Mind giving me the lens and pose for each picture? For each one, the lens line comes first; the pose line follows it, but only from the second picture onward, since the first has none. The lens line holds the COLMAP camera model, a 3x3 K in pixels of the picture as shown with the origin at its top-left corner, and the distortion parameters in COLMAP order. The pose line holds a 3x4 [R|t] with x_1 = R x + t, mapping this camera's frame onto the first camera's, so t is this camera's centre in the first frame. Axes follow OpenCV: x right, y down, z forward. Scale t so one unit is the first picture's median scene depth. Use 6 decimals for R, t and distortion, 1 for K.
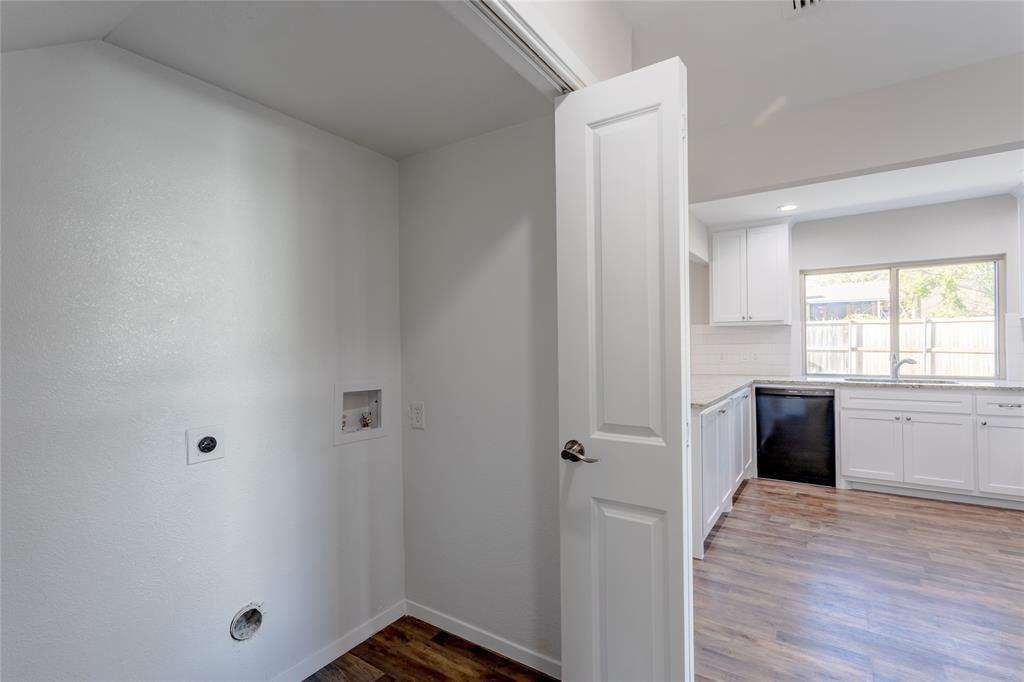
lens RADIAL K [[483.1, 0, 512.0], [0, 483.1, 341.0], [0, 0, 1]] dist [0.003672, 0.001055]
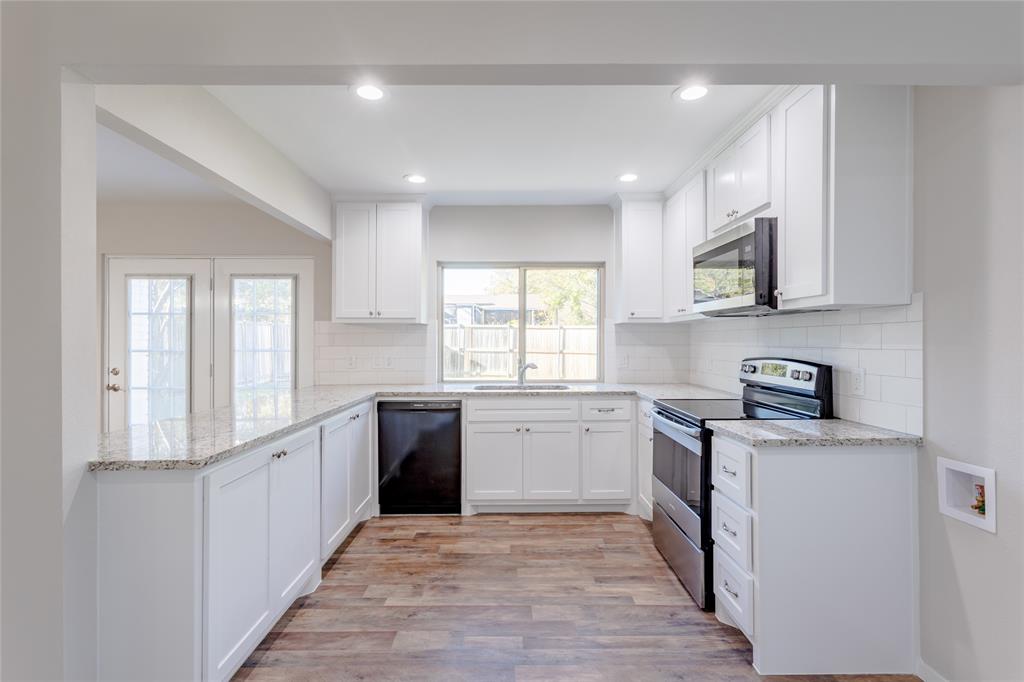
lens RADIAL K [[483.1, 0, 512.0], [0, 483.1, 341.0], [0, 0, 1]] dist [0.003672, 0.001055]
pose [[0.825544, 0.012597, 0.564198, 0.254625], [-0.012208, 0.999916, -0.004463, -0.002062], [-0.564206, -0.003204, 0.825628, 0.242667]]
